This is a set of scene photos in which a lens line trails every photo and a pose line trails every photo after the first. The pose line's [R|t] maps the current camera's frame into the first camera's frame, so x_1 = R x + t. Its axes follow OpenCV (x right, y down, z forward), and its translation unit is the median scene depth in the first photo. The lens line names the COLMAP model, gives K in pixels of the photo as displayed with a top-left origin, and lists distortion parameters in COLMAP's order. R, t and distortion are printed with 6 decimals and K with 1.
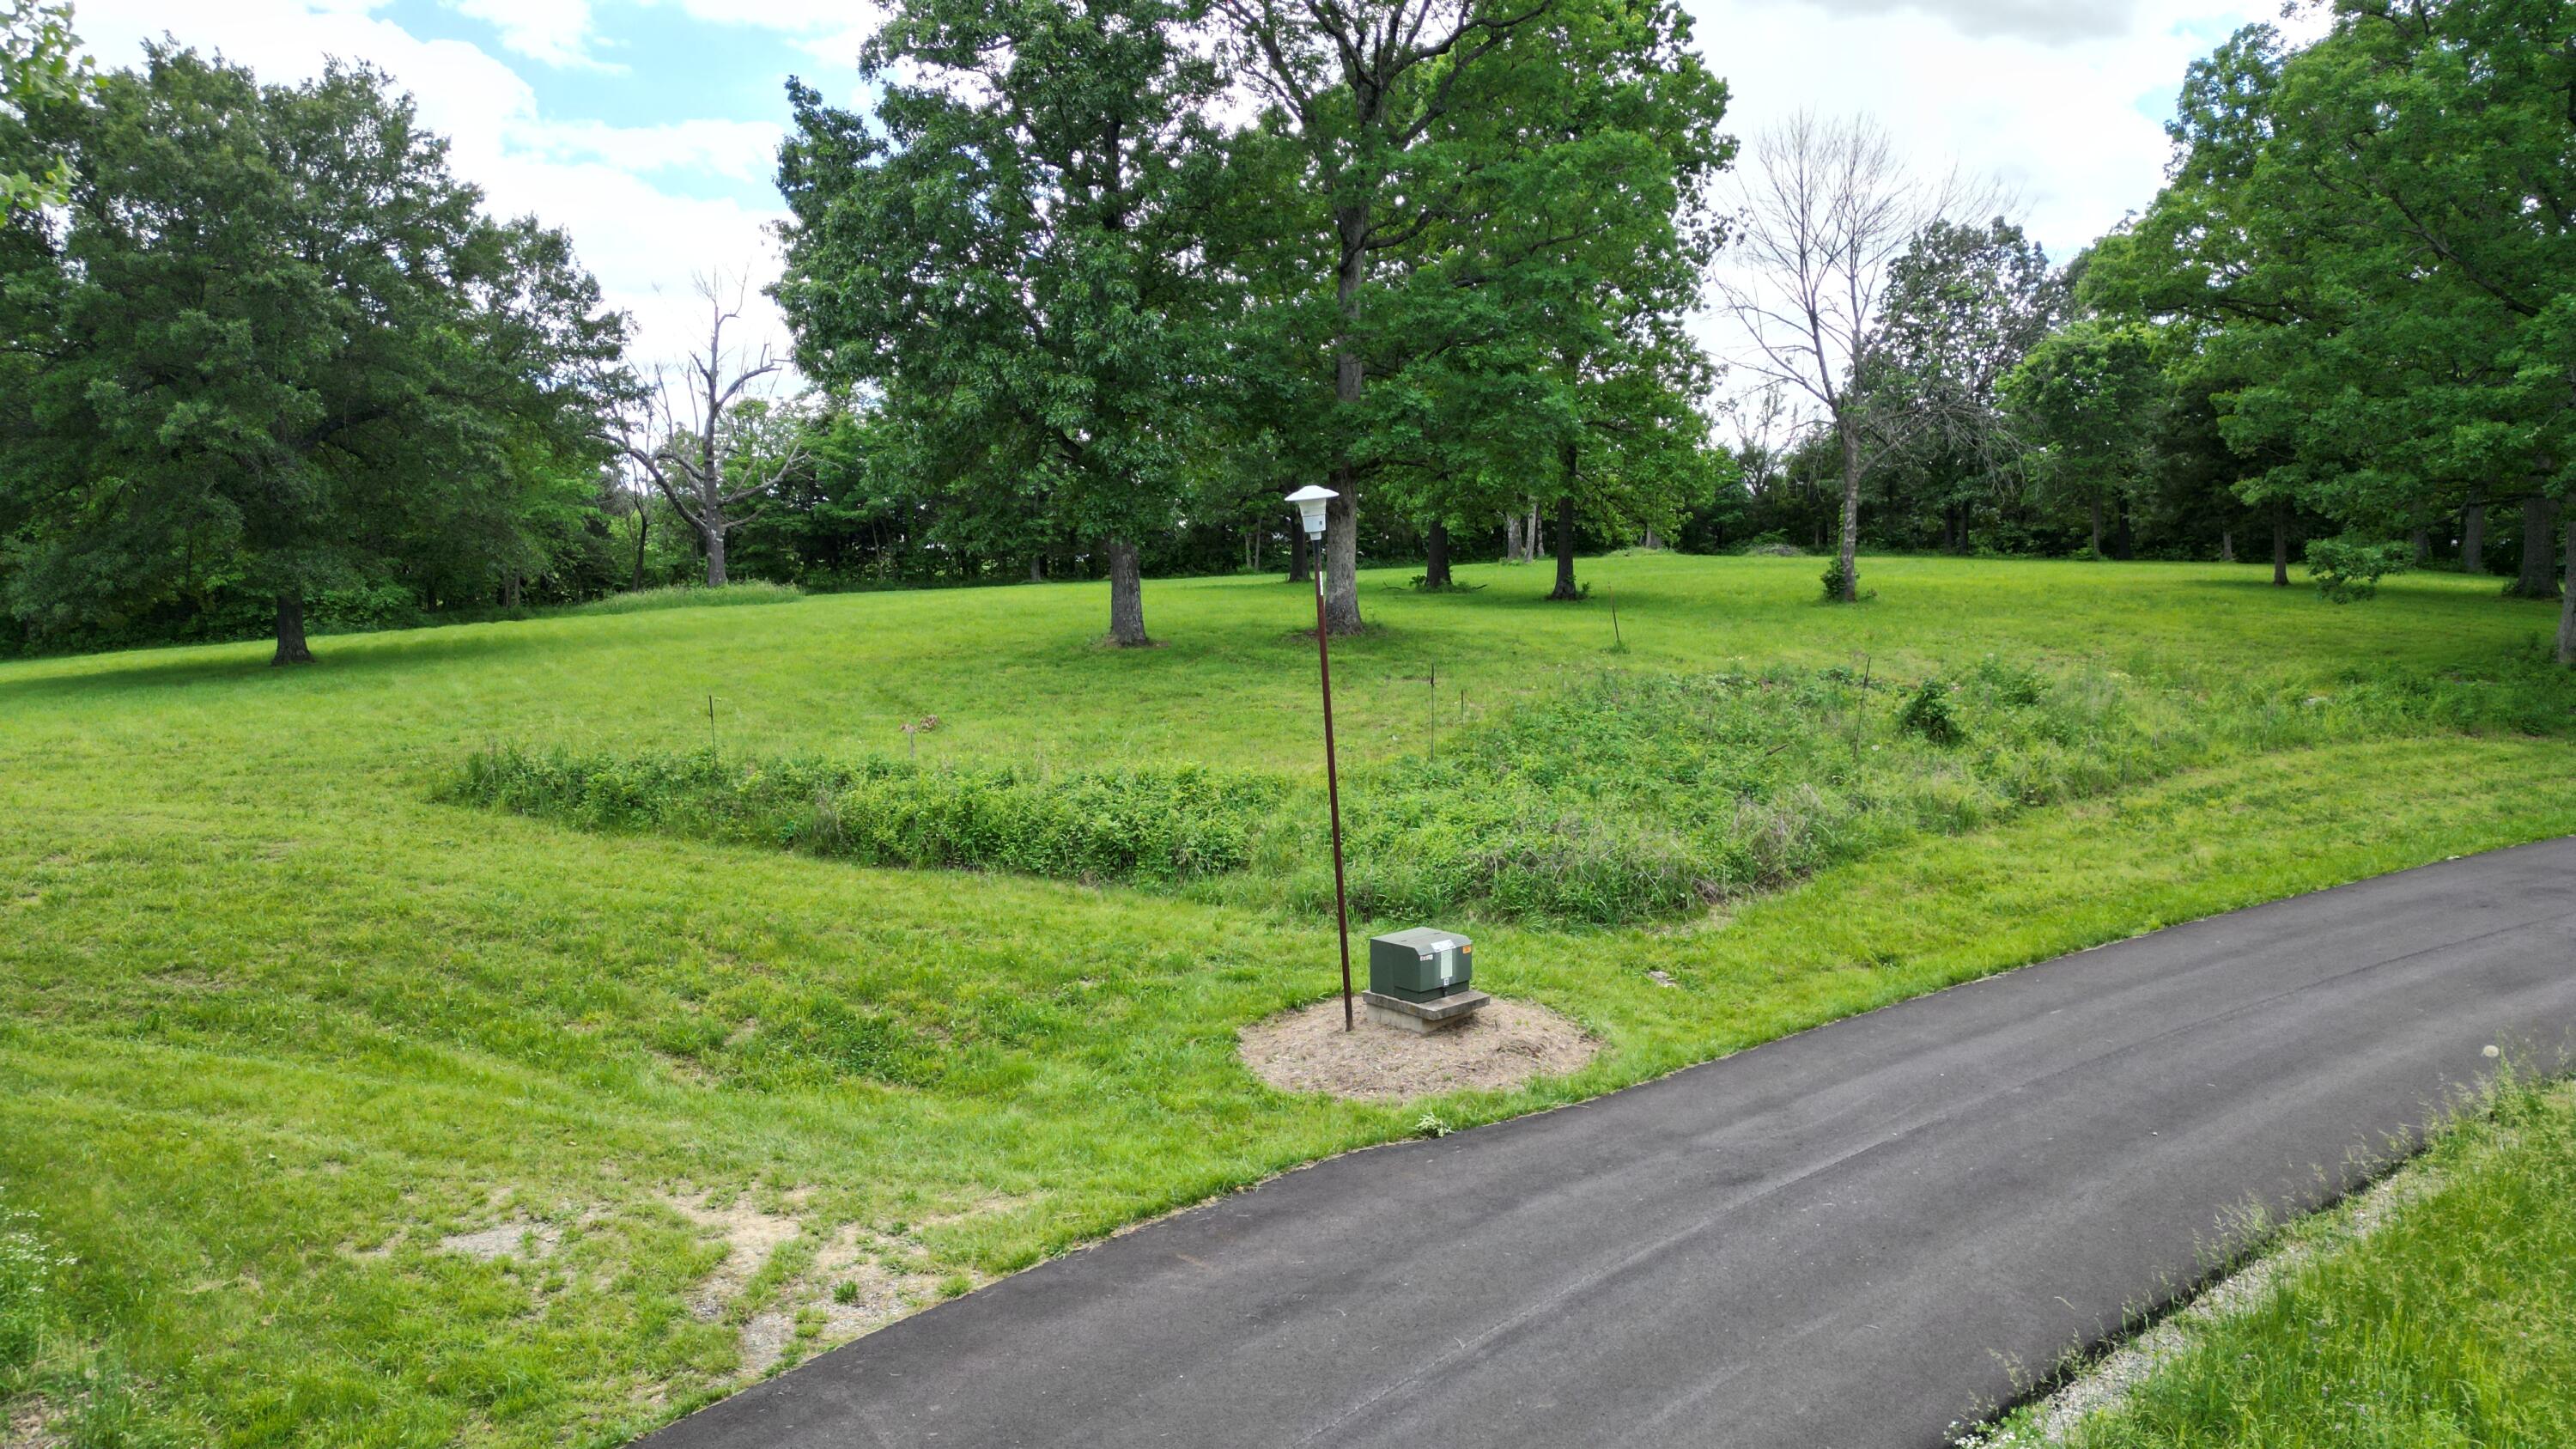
lens RADIAL K [[1843.5, 0, 1293.9], [0, 1843.5, 725.1], [0, 0, 1]] dist [0.056637, -0.037783]
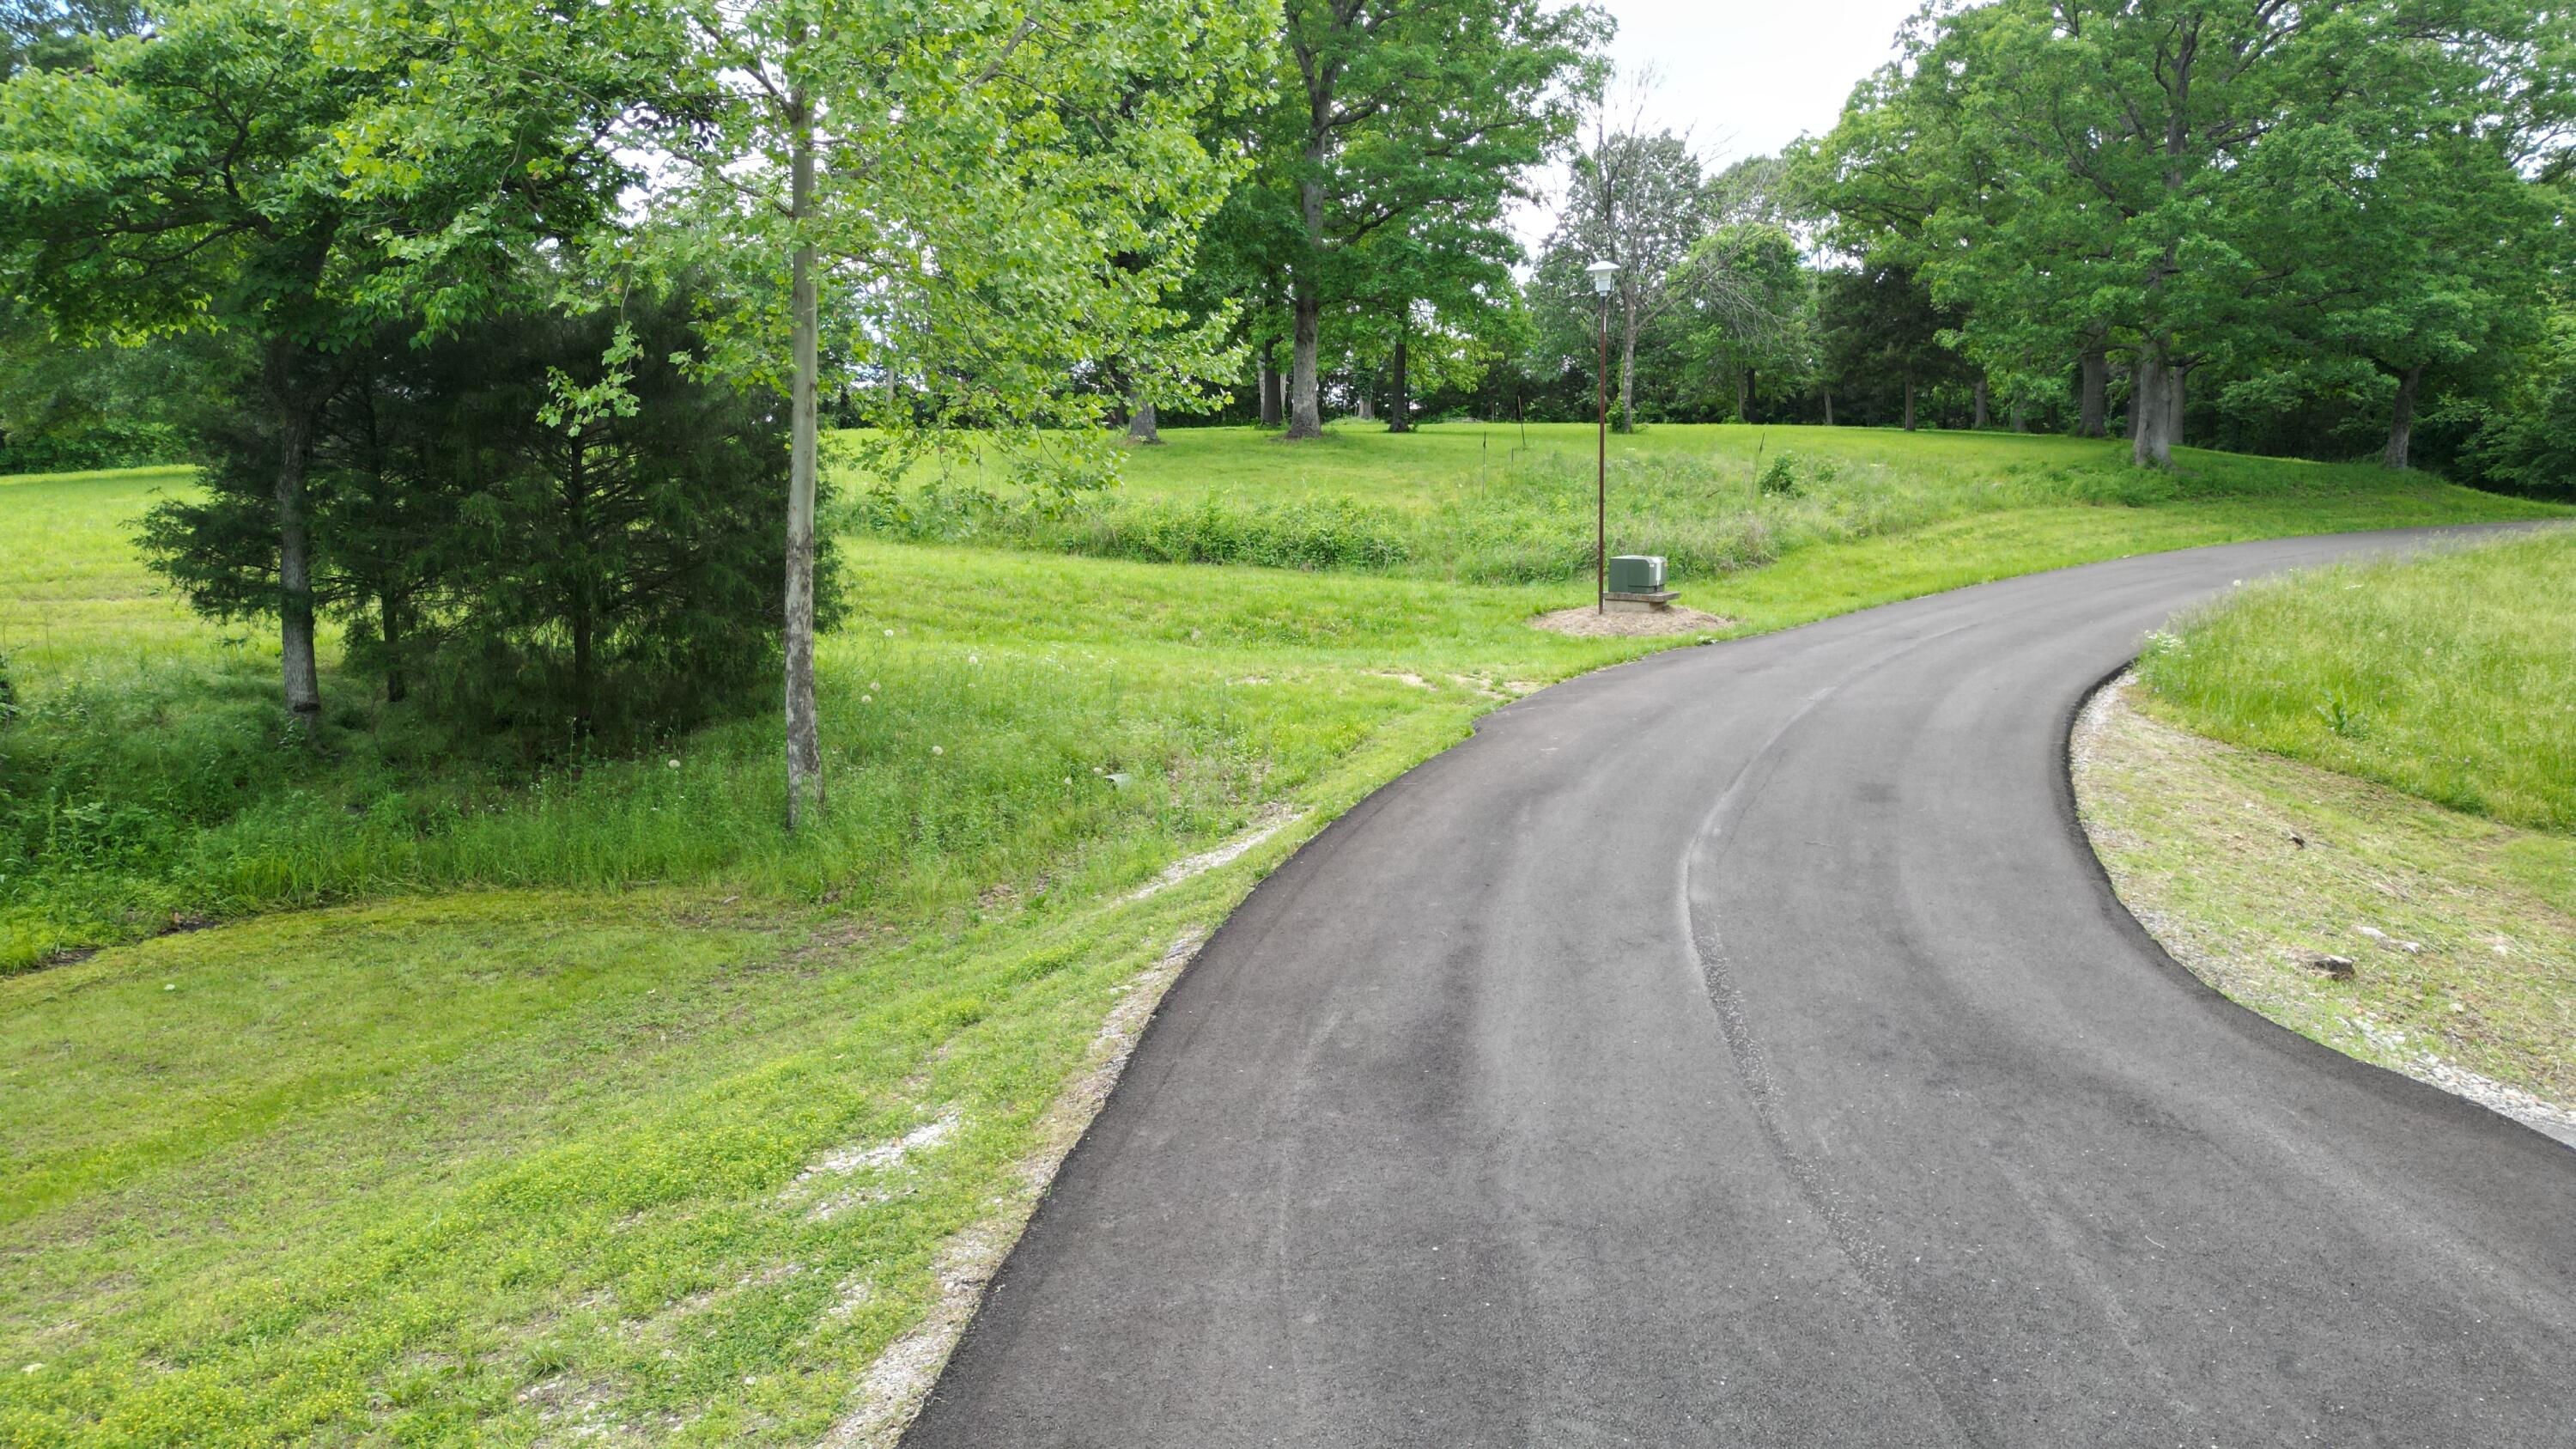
lens RADIAL K [[1843.5, 0, 1285.0], [0, 1843.5, 733.2], [0, 0, 1]] dist [0.056637, -0.037783]
pose [[0.973604, -0.024162, 0.226962, -0.337569], [0.010888, 0.998166, 0.059553, 0.093665], [-0.227984, -0.055510, 0.972081, -0.289698]]
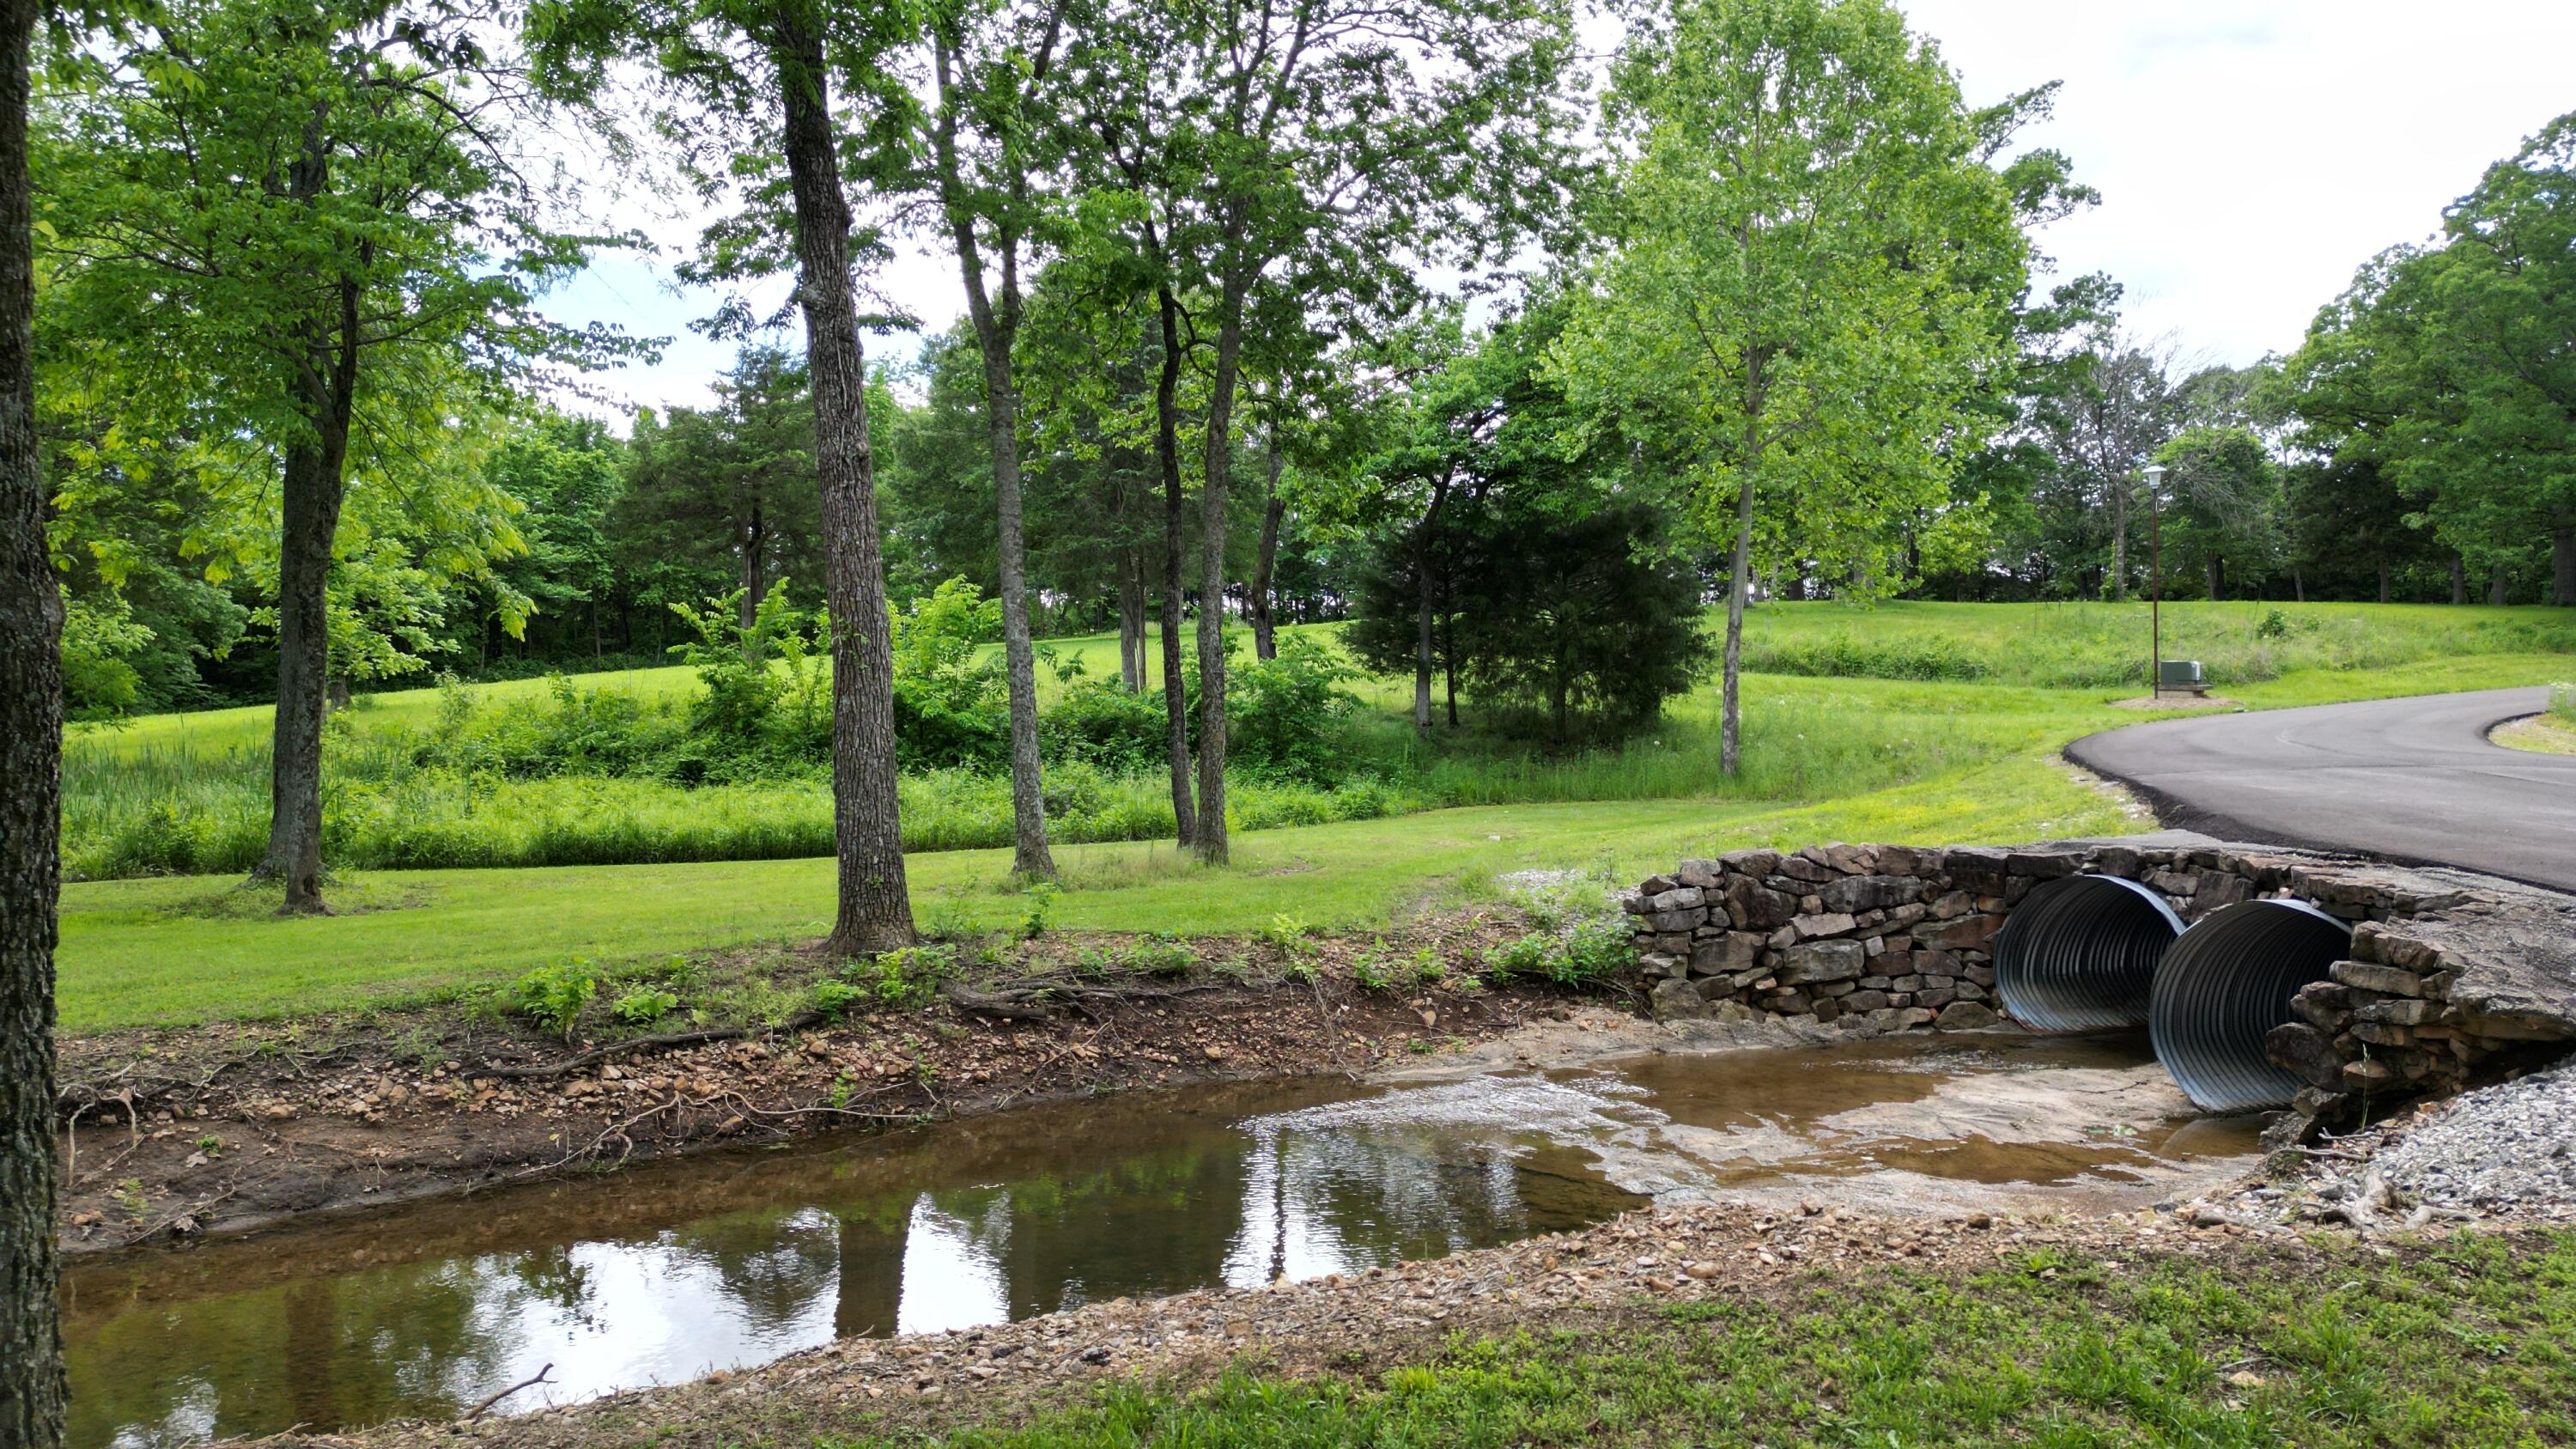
lens RADIAL K [[1843.5, 0, 1282.1], [0, 1843.5, 706.7], [0, 0, 1]] dist [0.056637, -0.037783]
pose [[0.999801, 0.006443, 0.018856, -0.630819], [-0.005182, 0.997793, -0.066205, 0.187422], [-0.019241, 0.066094, 0.997628, -0.761456]]
